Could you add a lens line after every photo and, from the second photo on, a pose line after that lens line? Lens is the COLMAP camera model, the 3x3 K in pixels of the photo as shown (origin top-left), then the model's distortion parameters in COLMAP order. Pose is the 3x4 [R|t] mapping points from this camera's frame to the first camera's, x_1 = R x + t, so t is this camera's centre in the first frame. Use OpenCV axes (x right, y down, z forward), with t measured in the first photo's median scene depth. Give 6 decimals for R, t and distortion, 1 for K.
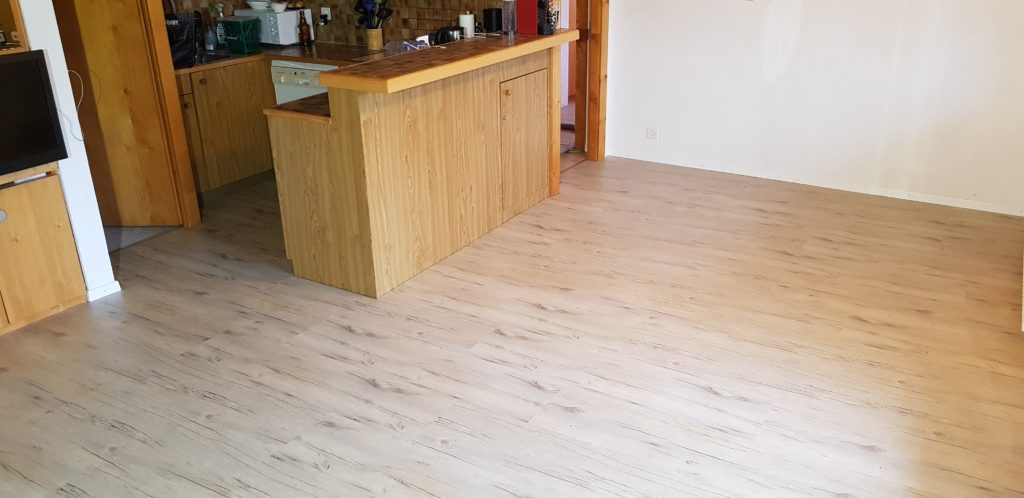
lens RADIAL K [[801.2, 0, 512.5], [0, 801.2, 250.7], [0, 0, 1]] dist [-0.009193, -0.000015]
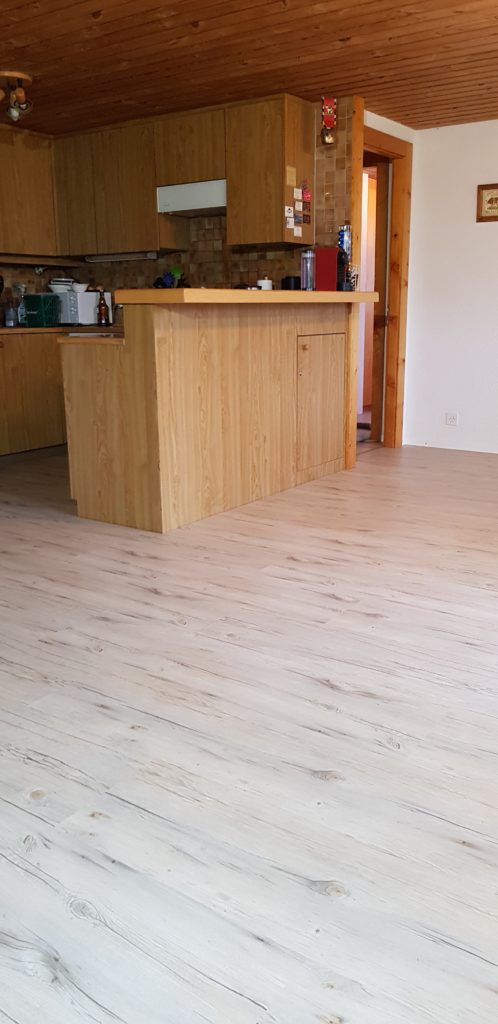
lens RADIAL K [[801.2, 0, 252.0], [0, 801.2, 509.6], [0, 0, 1]] dist [-0.009193, -0.000015]
pose [[0.997880, 0.022809, -0.060945, -0.007526], [-0.031514, 0.988794, -0.145921, 0.168462], [0.056934, 0.147533, 0.987417, 0.072951]]
